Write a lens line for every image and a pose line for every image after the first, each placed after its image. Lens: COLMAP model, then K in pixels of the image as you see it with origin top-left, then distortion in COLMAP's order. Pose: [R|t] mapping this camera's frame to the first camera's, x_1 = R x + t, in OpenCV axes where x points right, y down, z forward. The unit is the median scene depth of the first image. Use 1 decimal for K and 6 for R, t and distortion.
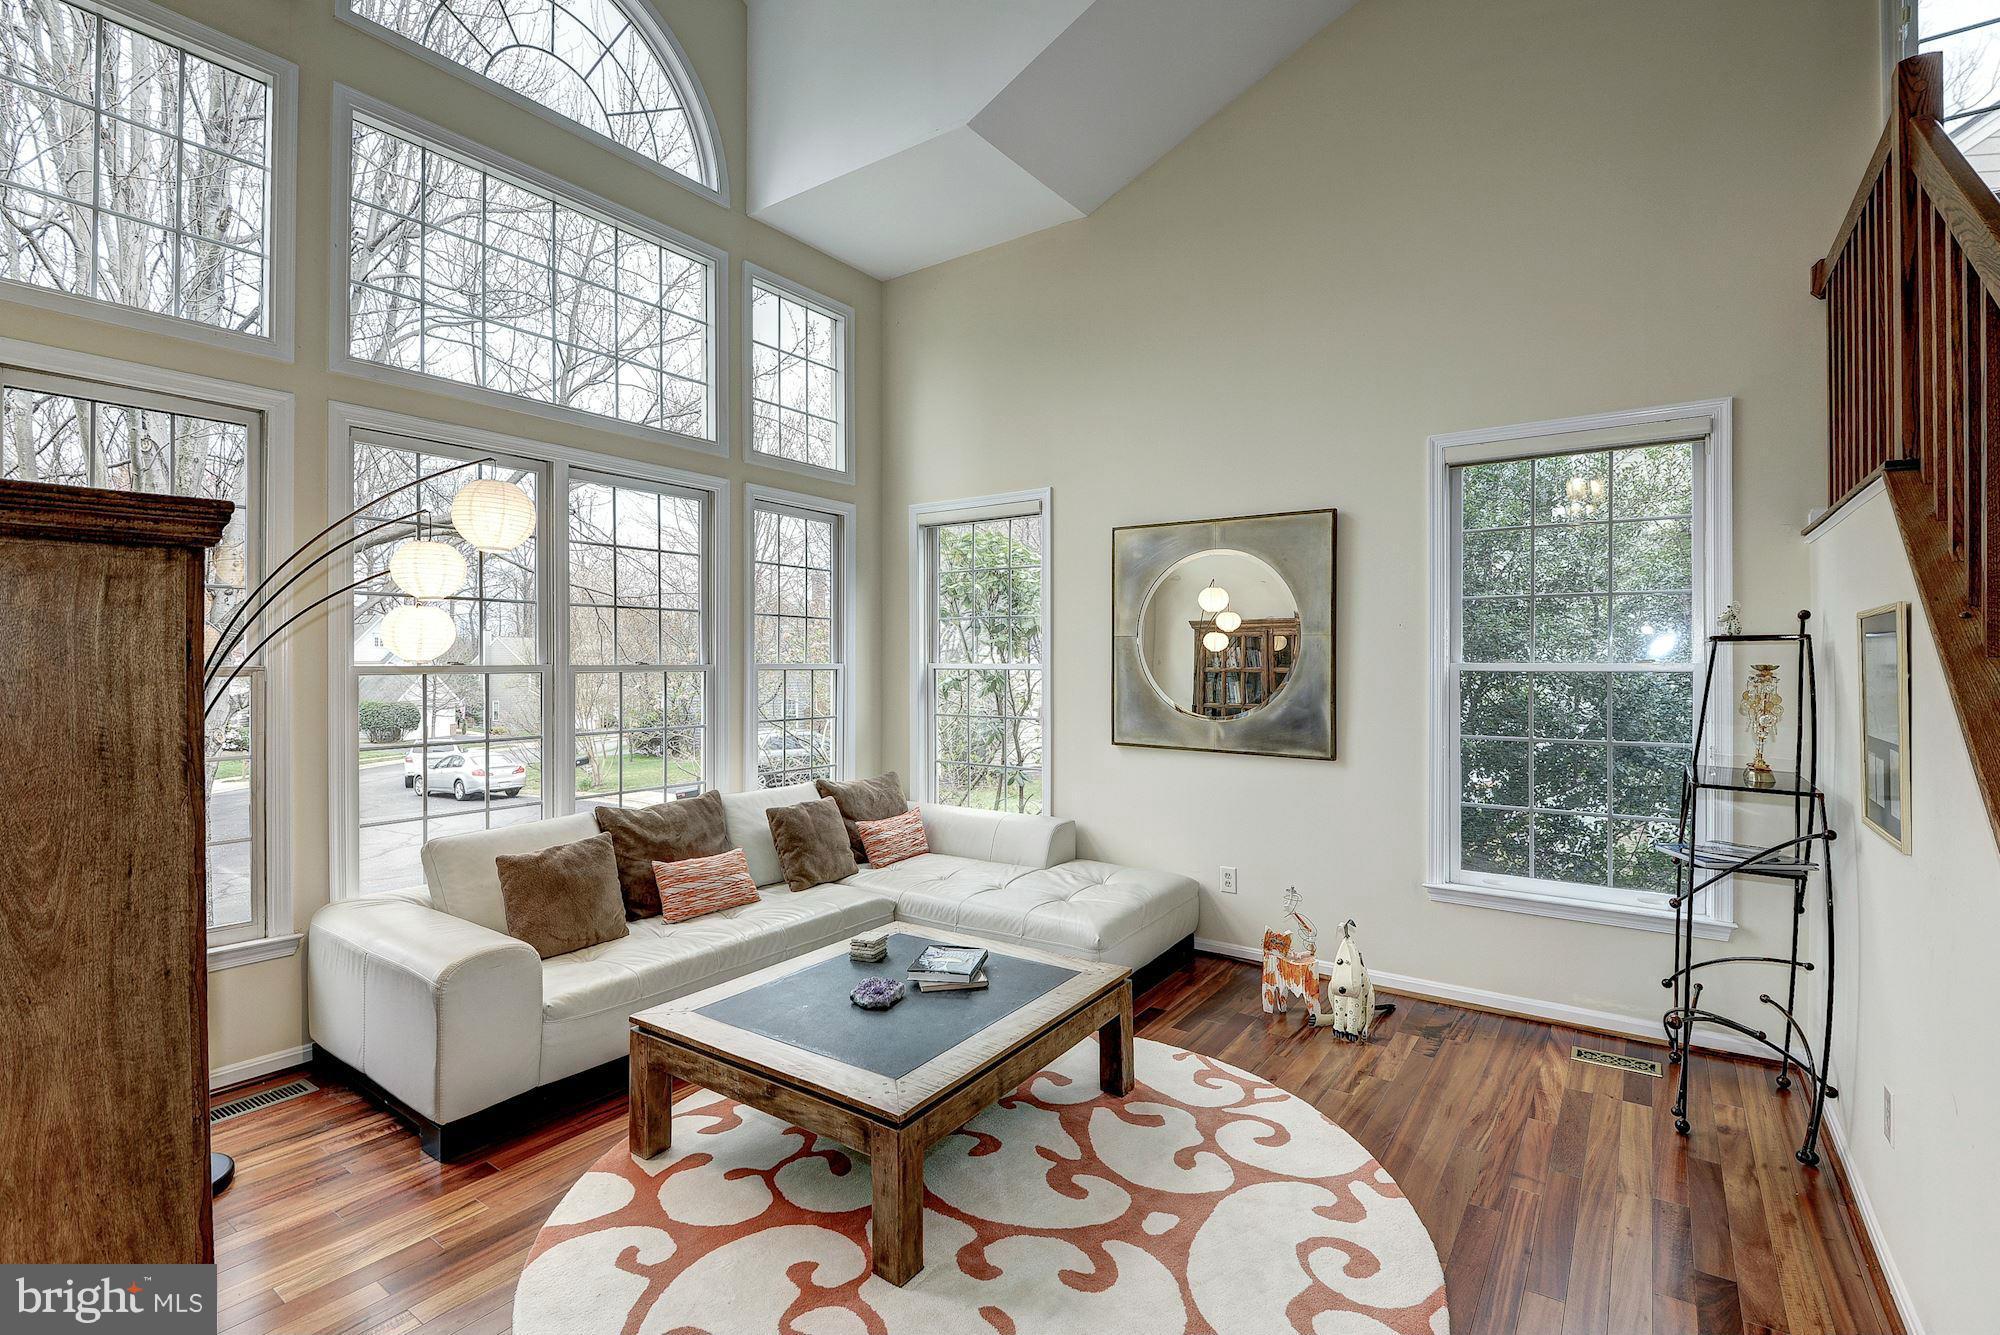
lens RADIAL K [[934.6, 0, 920.0], [0, 934.6, 664.7], [0, 0, 1]] dist [0.002166, -0.025660]
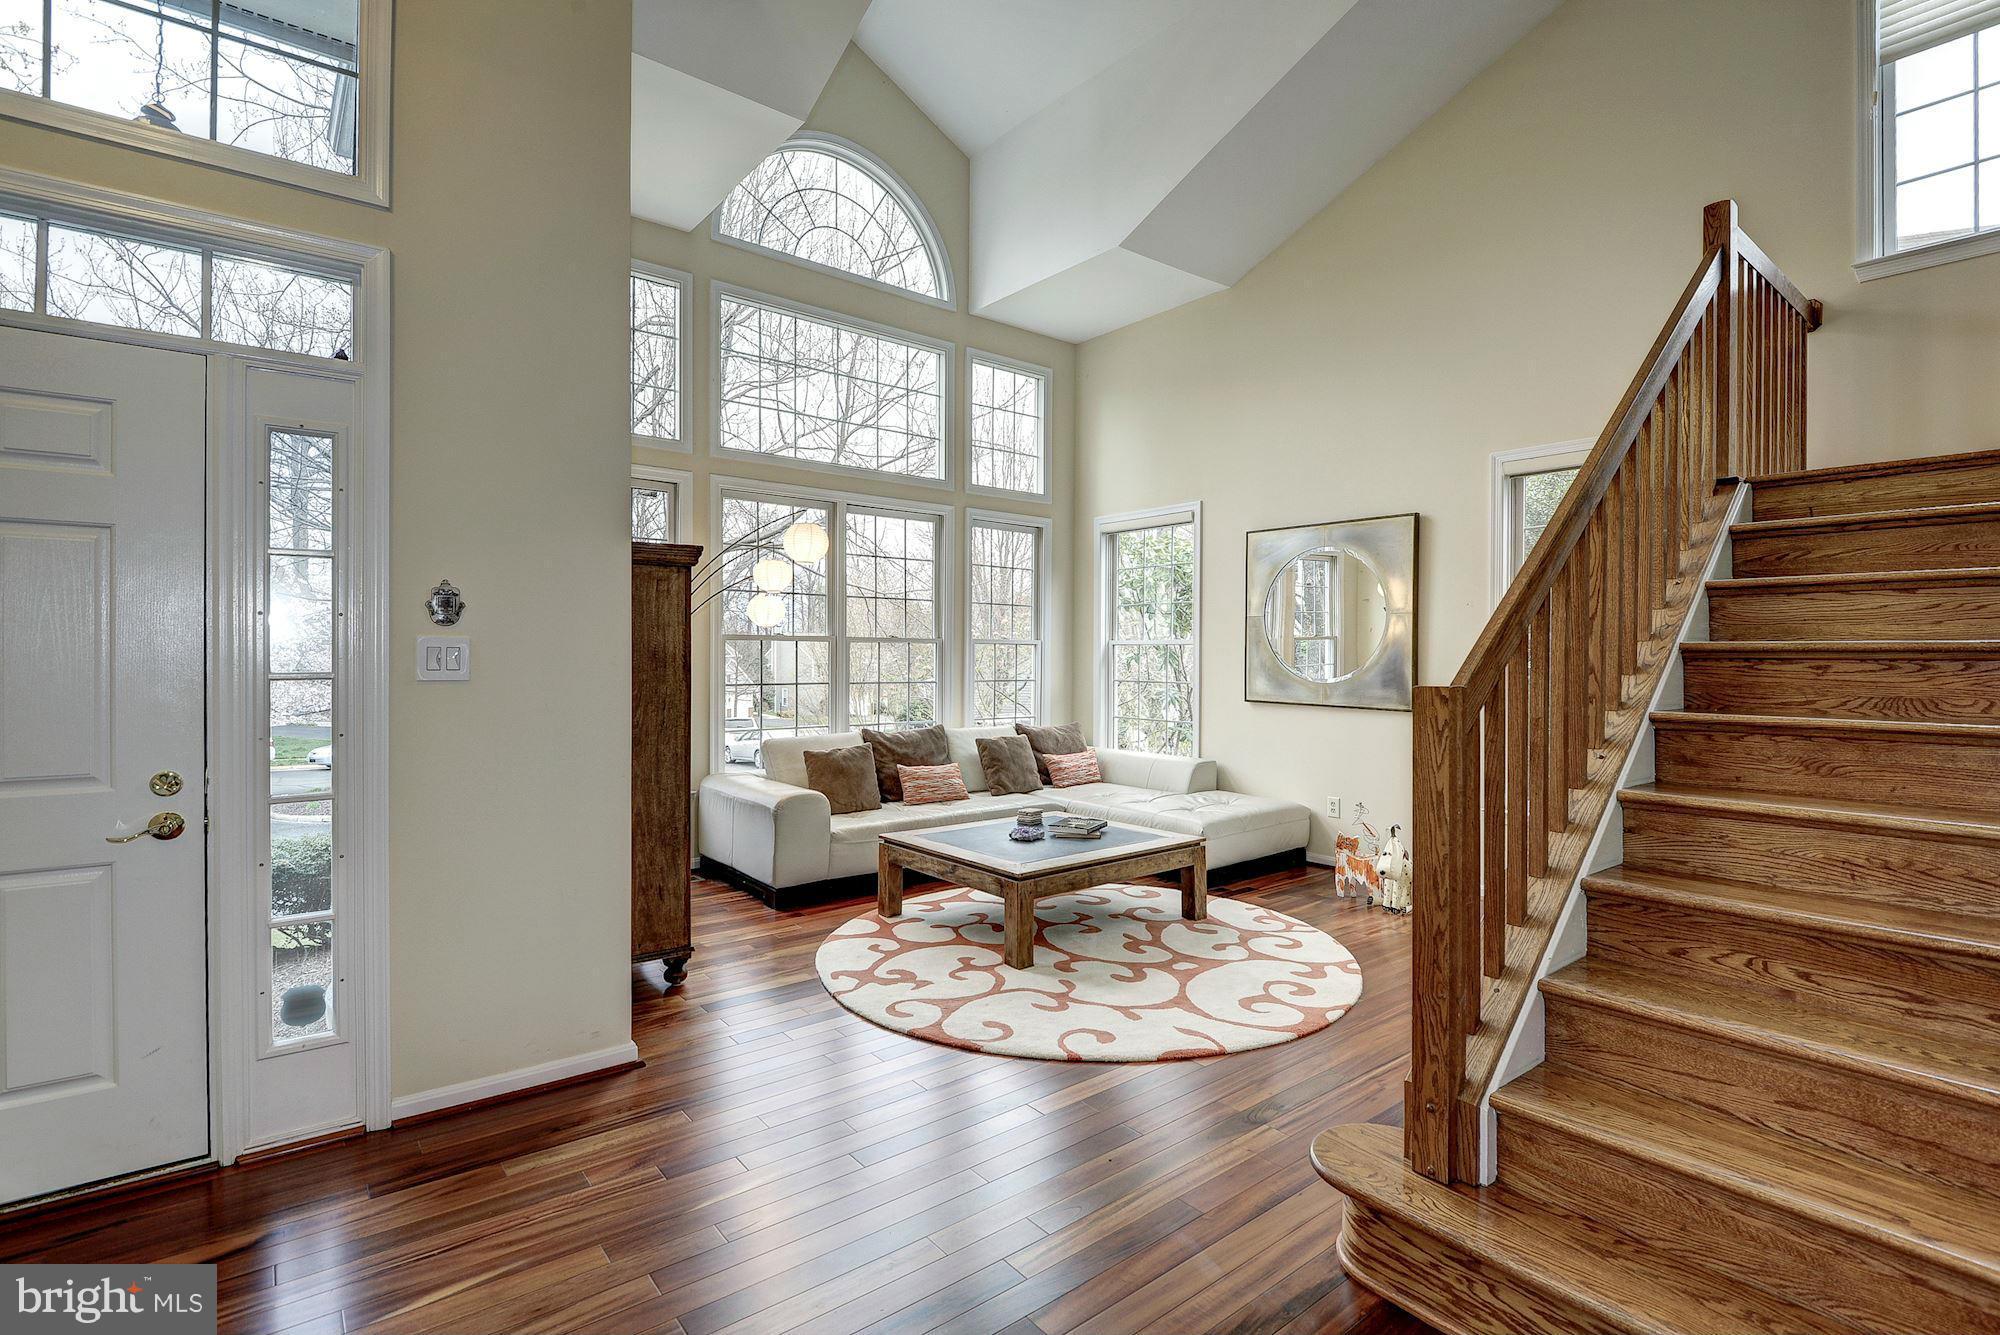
lens RADIAL K [[911.1, 0, 924.2], [0, 911.1, 664.7], [0, 0, 1]] dist [-0.012723, -0.000349]
pose [[0.963048, 0.006513, -0.269252, 0.149814], [-0.005588, 0.999976, 0.004202, 0.041364], [0.269272, -0.002542, 0.963061, -0.403455]]
